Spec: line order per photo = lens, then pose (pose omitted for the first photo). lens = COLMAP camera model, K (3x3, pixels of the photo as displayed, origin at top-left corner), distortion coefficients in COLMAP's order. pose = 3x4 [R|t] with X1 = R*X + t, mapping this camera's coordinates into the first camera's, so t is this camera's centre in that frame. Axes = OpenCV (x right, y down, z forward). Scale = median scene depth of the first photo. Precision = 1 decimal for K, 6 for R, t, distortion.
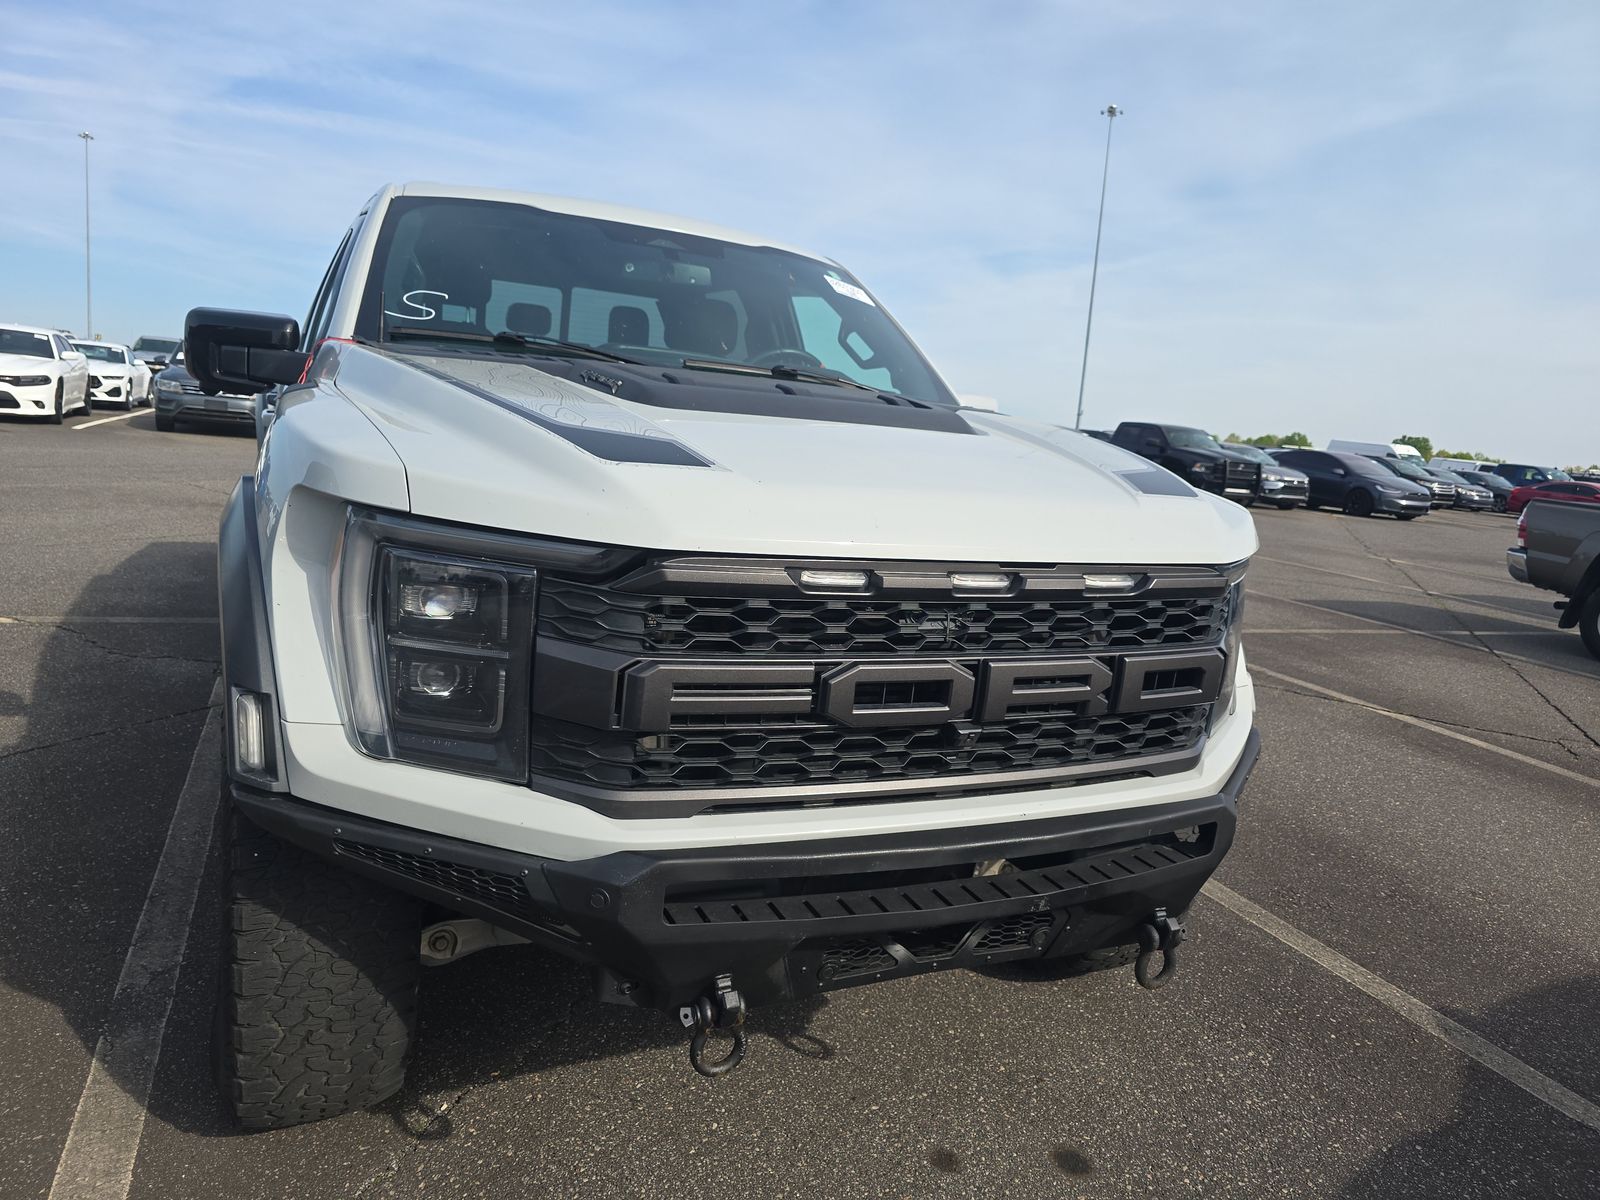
lens RADIAL K [[1090.4, 0, 813.5], [0, 1090.4, 591.6], [0, 0, 1]] dist [0.047385, -0.041146]
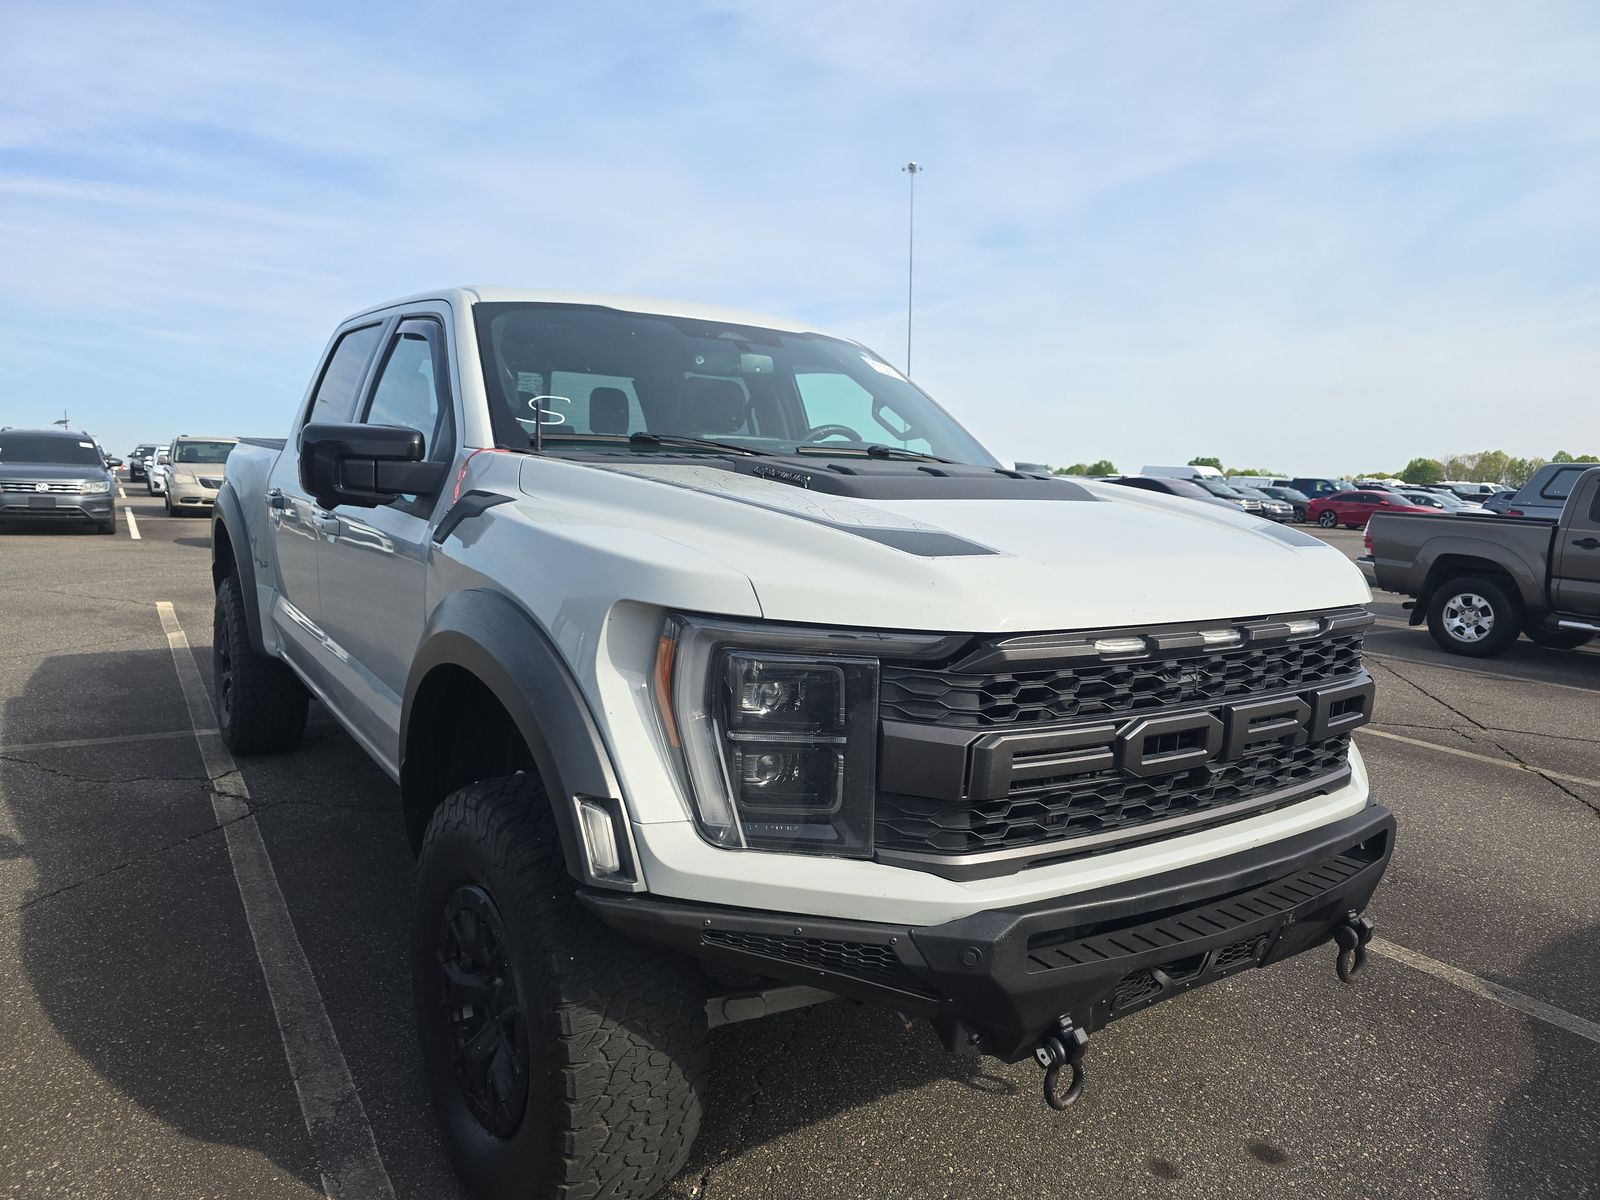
lens RADIAL K [[1090.4, 0, 809.0], [0, 1090.4, 587.5], [0, 0, 1]] dist [0.047385, -0.041146]
pose [[0.986047, -0.075972, 0.148120, -0.341058], [0.083008, 0.995668, -0.041900, -0.037566], [-0.144295, 0.053611, 0.988081, -0.054302]]
